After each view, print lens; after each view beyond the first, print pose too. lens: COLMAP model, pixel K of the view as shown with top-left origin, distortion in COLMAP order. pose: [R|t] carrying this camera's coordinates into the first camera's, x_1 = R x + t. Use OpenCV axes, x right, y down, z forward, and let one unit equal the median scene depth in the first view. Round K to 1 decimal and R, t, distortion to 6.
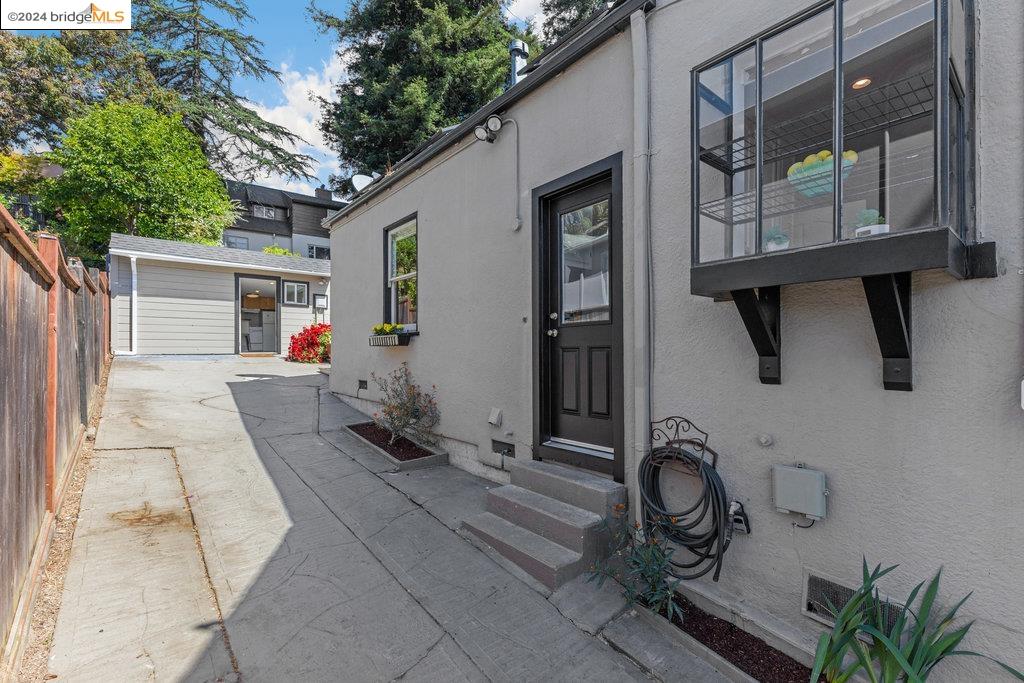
lens RADIAL K [[441.5, 0, 508.3], [0, 441.5, 346.4], [0, 0, 1]] dist [0.010901, 0.000480]
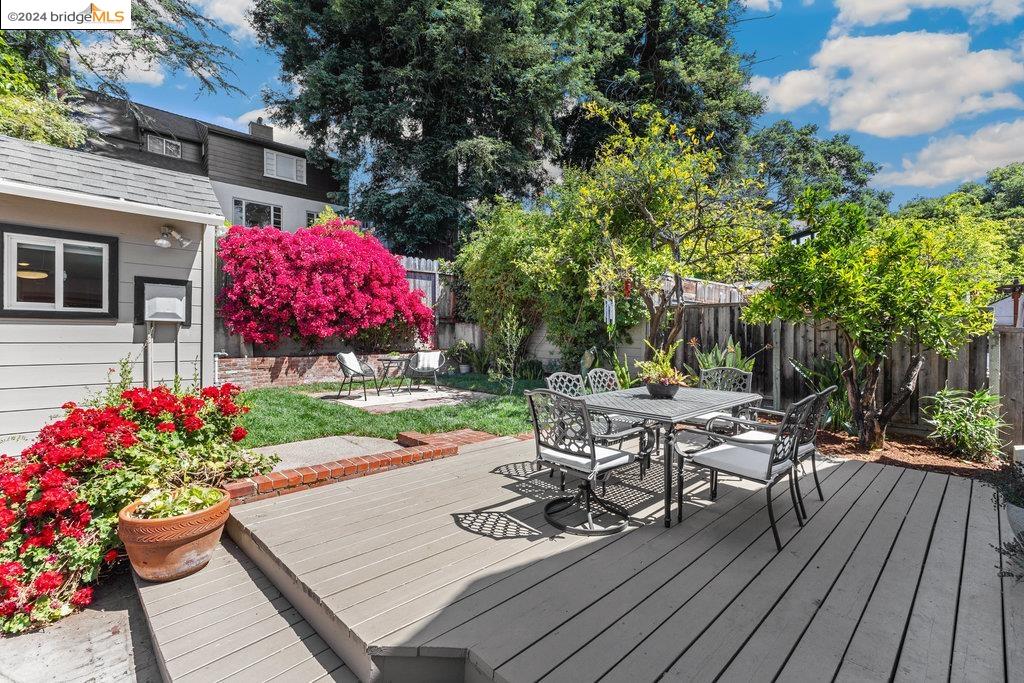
lens RADIAL K [[445.0, 0, 513.7], [0, 445.0, 339.5], [0, 0, 1]] dist [0.006334, 0.000071]
pose [[0.995215, 0.016638, 0.096282, -0.208551], [-0.018885, 0.999569, 0.022475, -0.087240], [-0.095866, -0.024185, 0.995100, 0.662440]]
